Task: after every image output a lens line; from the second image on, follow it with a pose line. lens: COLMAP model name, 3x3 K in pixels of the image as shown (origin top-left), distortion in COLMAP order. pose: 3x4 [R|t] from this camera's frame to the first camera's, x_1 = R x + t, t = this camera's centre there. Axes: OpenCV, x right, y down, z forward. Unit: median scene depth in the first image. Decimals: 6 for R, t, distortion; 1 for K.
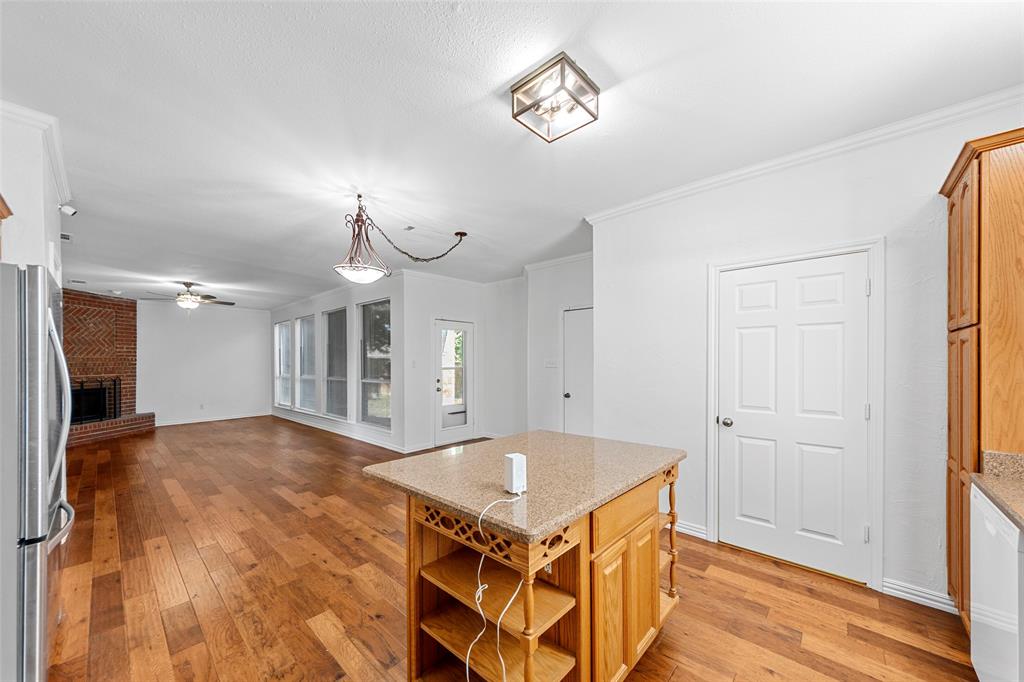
lens RADIAL K [[368.7, 0, 500.3], [0, 368.7, 364.4], [0, 0, 1]] dist [-0.008769, 0.002045]
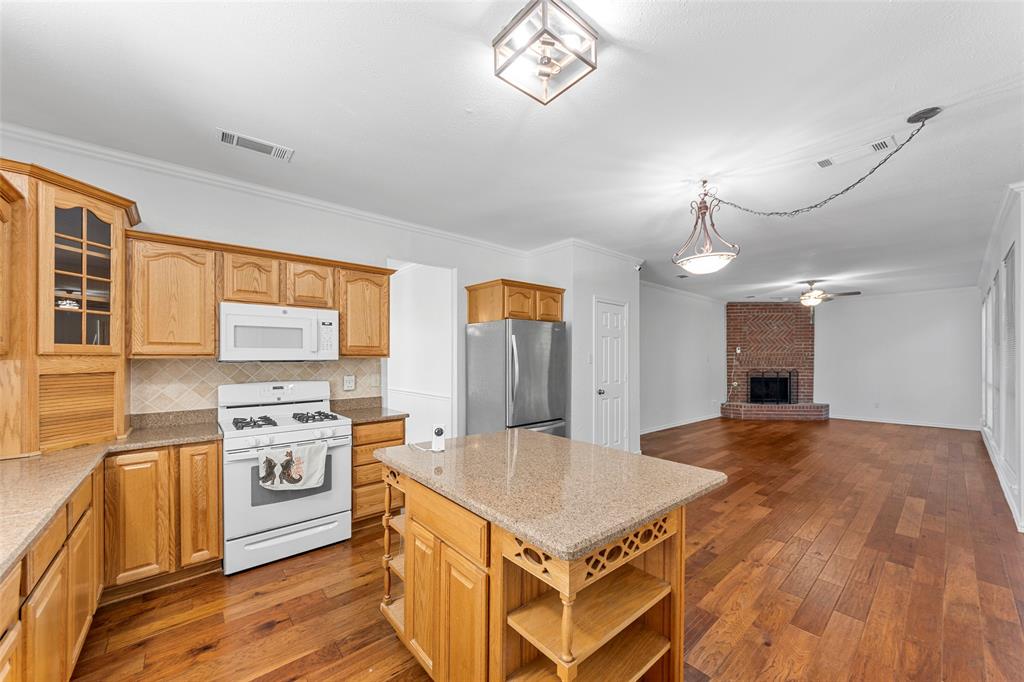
lens RADIAL K [[368.7, 0, 511.7], [0, 368.7, 356.9], [0, 0, 1]] dist [-0.008769, 0.002045]
pose [[-0.117836, 0.005307, -0.993019, 0.530309], [-0.013931, 0.999878, 0.006997, -0.004516], [0.992935, 0.014659, -0.117748, 0.532613]]
